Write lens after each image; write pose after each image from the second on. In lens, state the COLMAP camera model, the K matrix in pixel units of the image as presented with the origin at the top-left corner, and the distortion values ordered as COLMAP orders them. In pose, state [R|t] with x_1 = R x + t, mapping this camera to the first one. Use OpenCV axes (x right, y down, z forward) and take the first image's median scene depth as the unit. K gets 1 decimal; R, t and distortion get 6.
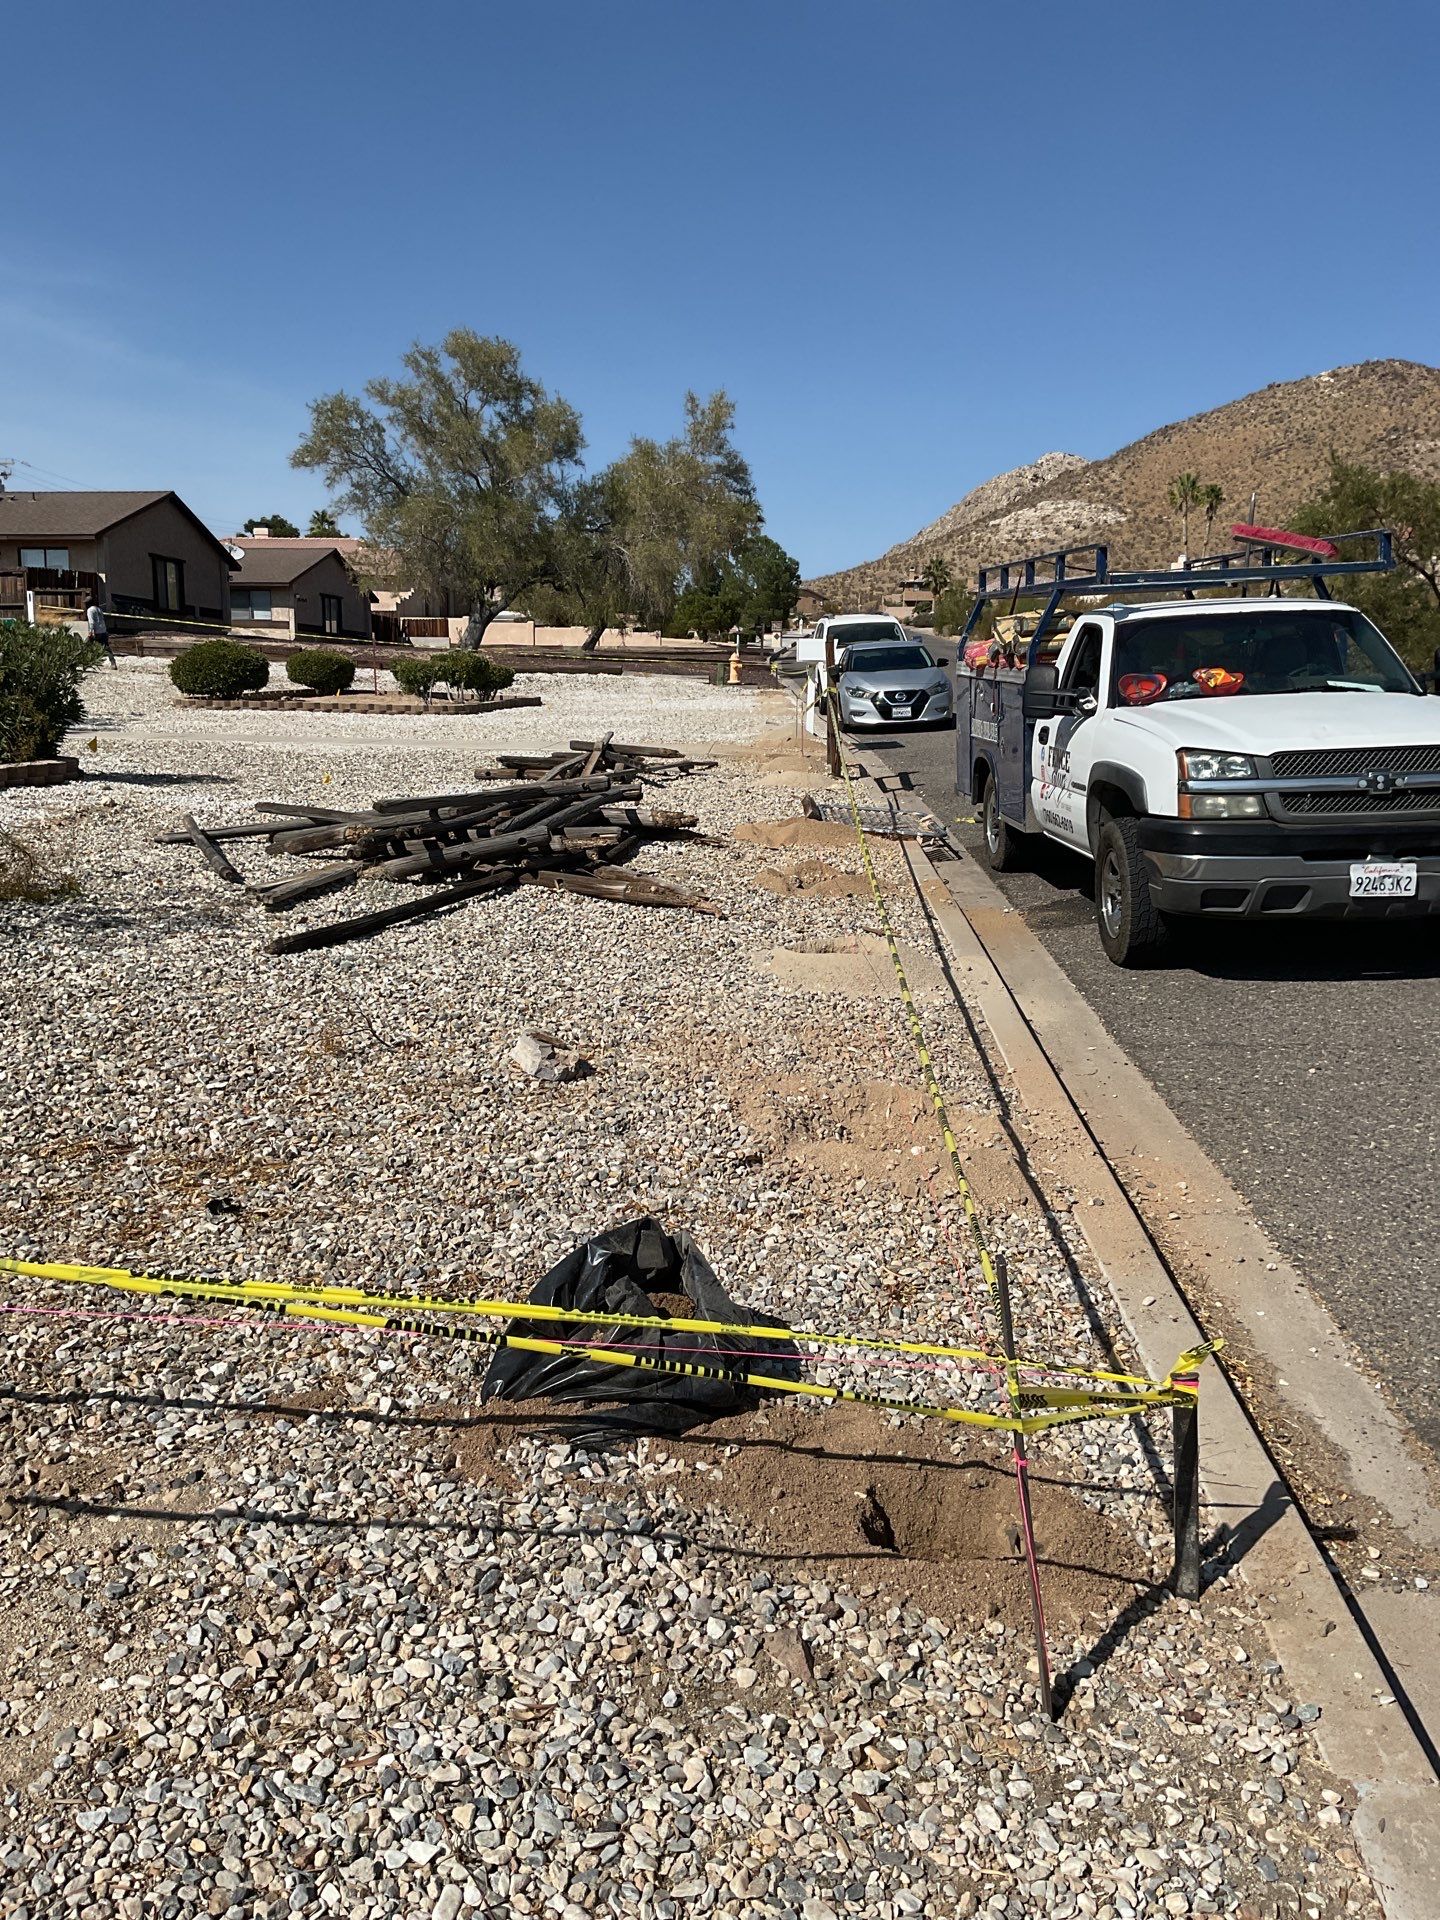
lens RADIAL K [[1607.5, 0, 730.8], [0, 1607.5, 963.9], [0, 0, 1]] dist [0.069809, -0.146562]
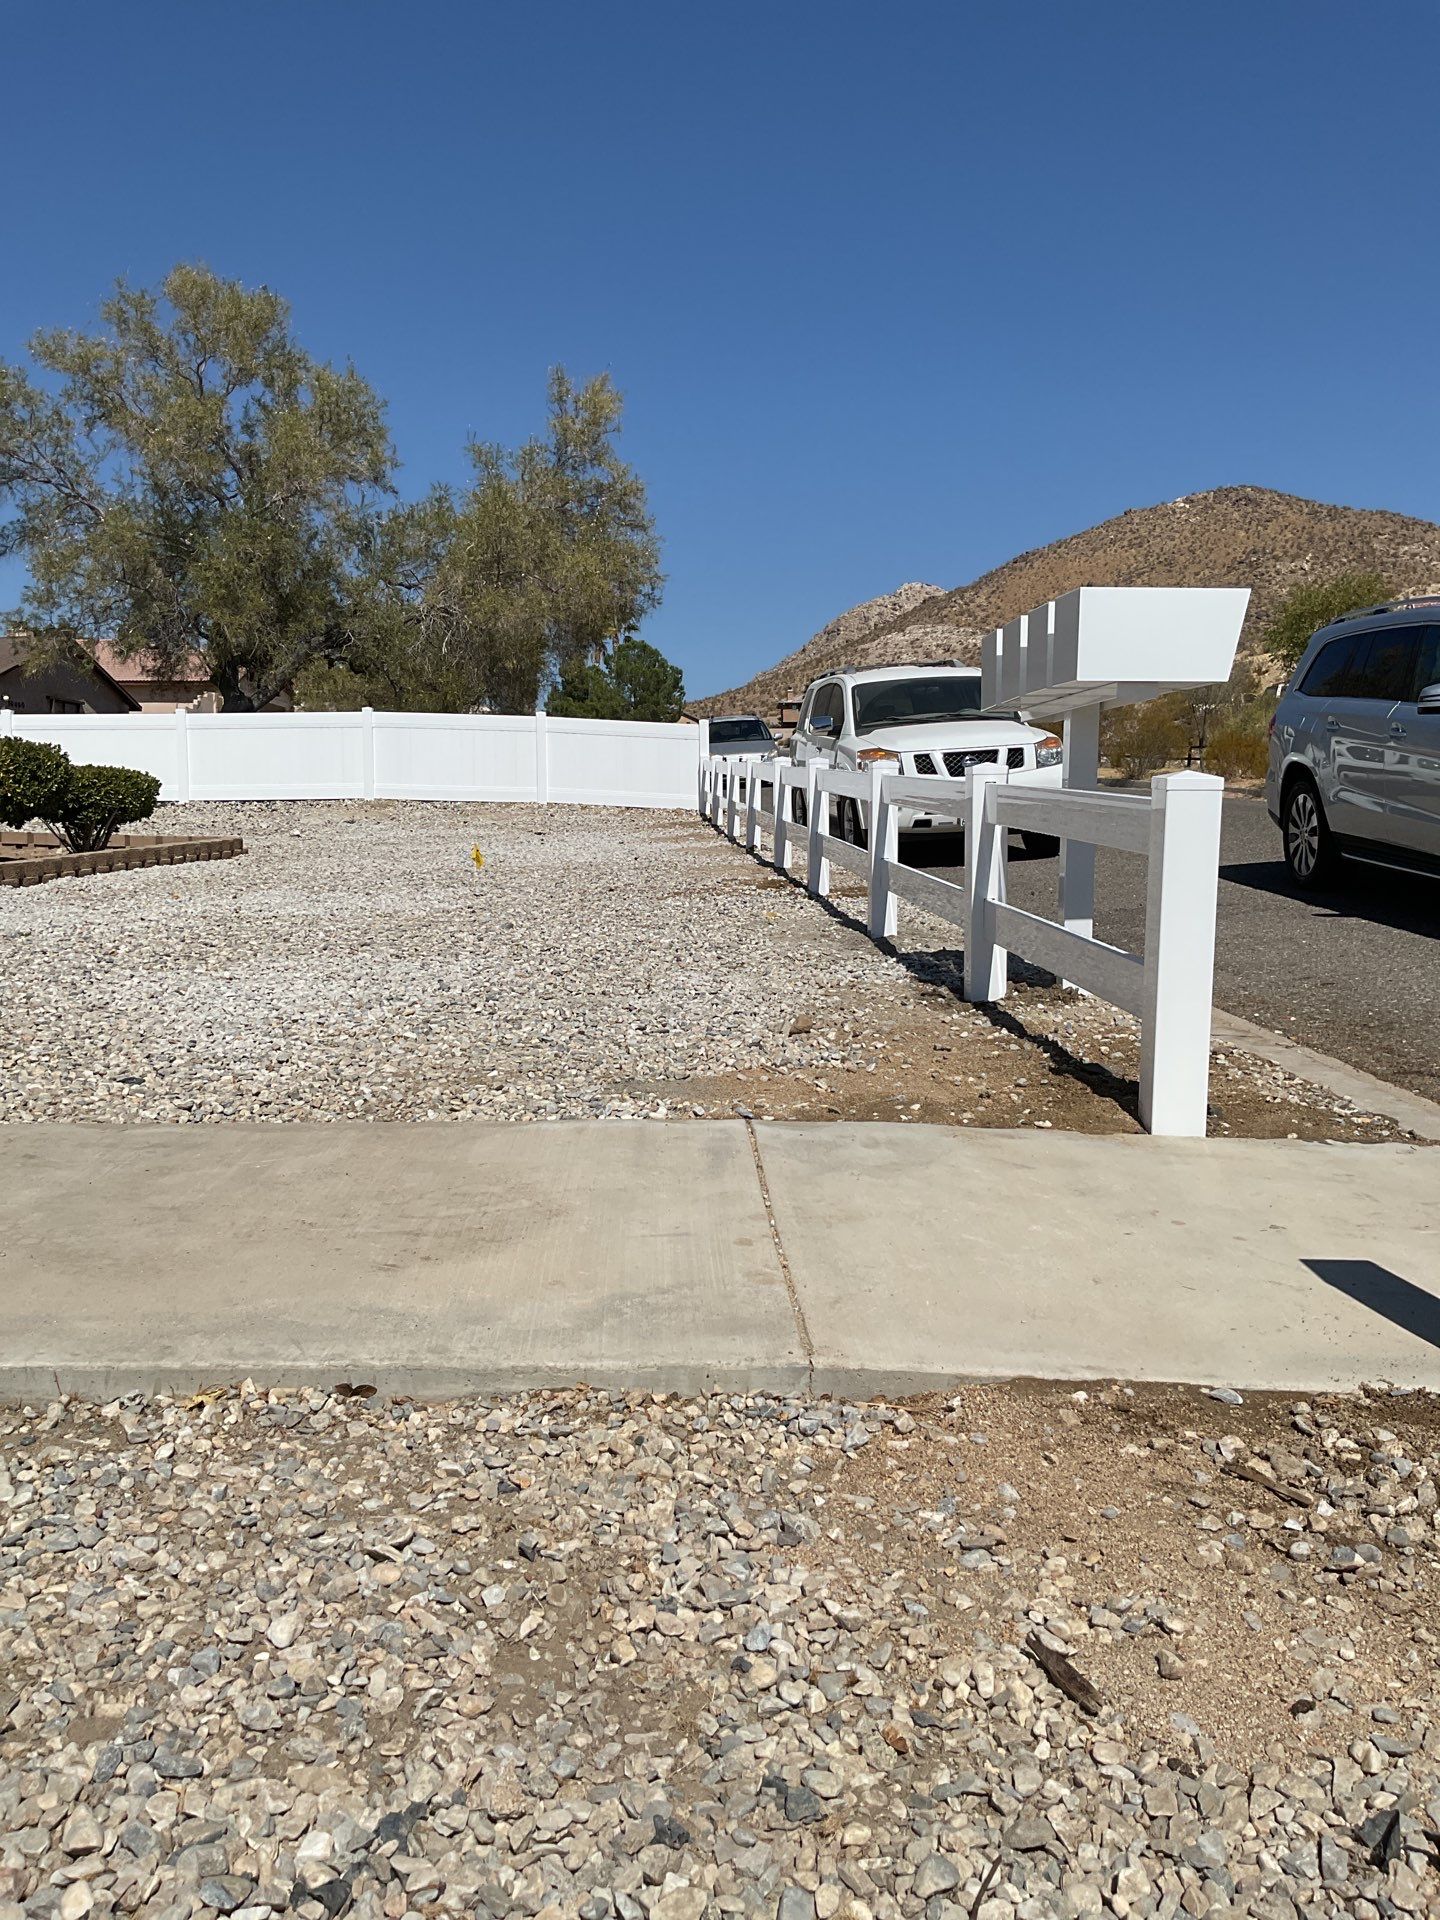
lens RADIAL K [[1607.5, 0, 730.8], [0, 1607.5, 963.9], [0, 0, 1]] dist [0.069809, -0.146562]
pose [[0.996415, -0.025976, 0.080511, -0.013060], [0.032193, 0.996518, -0.076907, -0.061103], [-0.078233, 0.079223, 0.993782, 0.359069]]
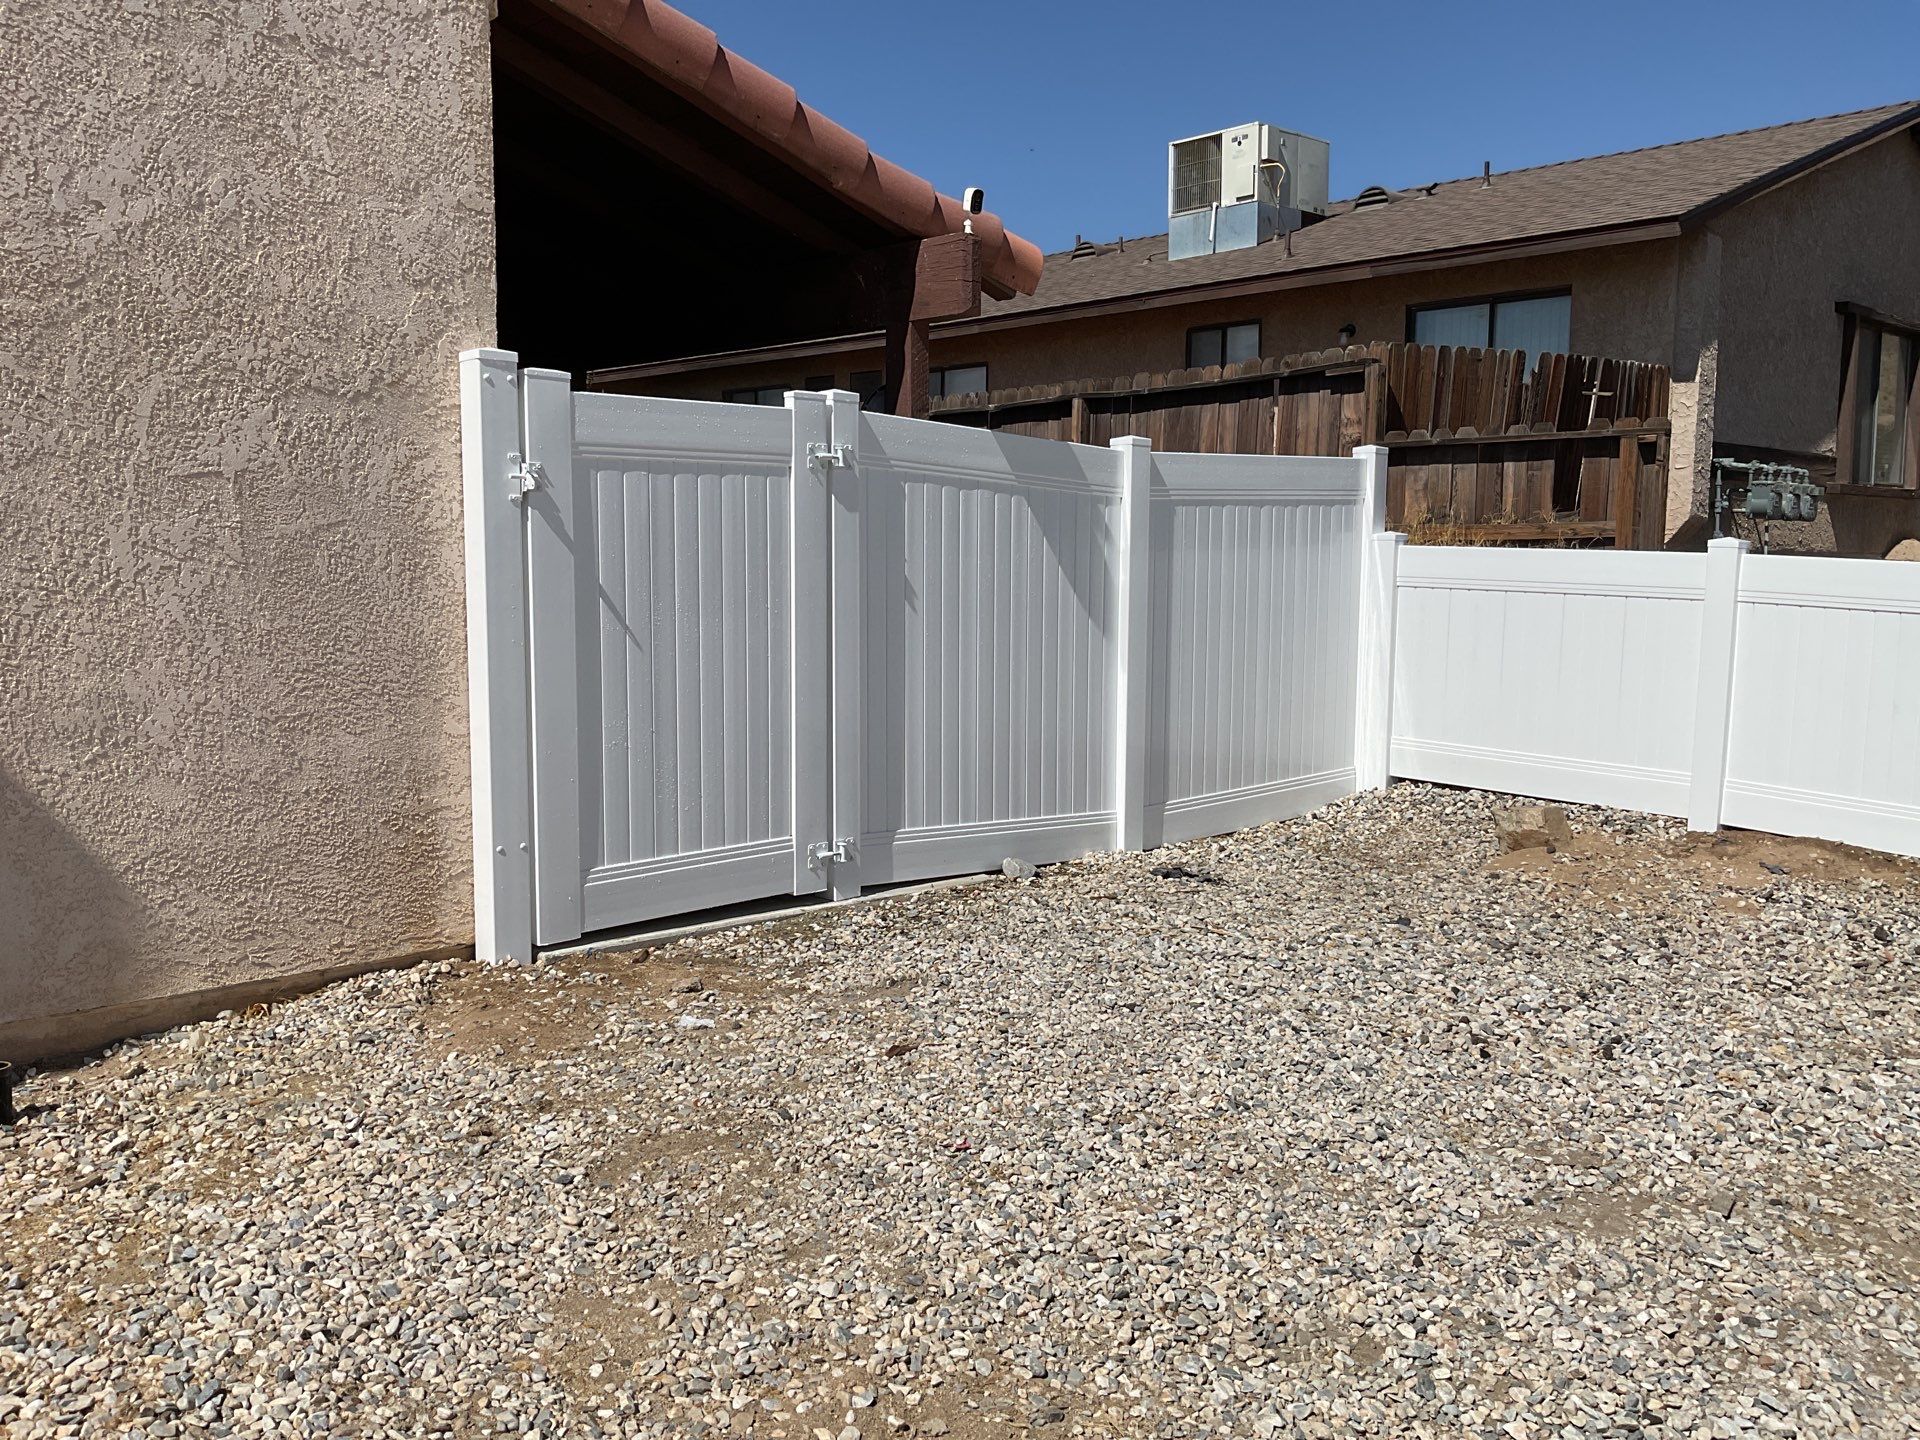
lens RADIAL K [[1607.5, 0, 960.0], [0, 1607.5, 720.0], [0, 0, 1]] dist [0.069809, -0.146562]
pose [[0.739459, 0.065362, -0.670021, -0.265663], [-0.104727, 0.994327, -0.018581, -0.149581], [0.665005, 0.083910, 0.742110, 0.656437]]
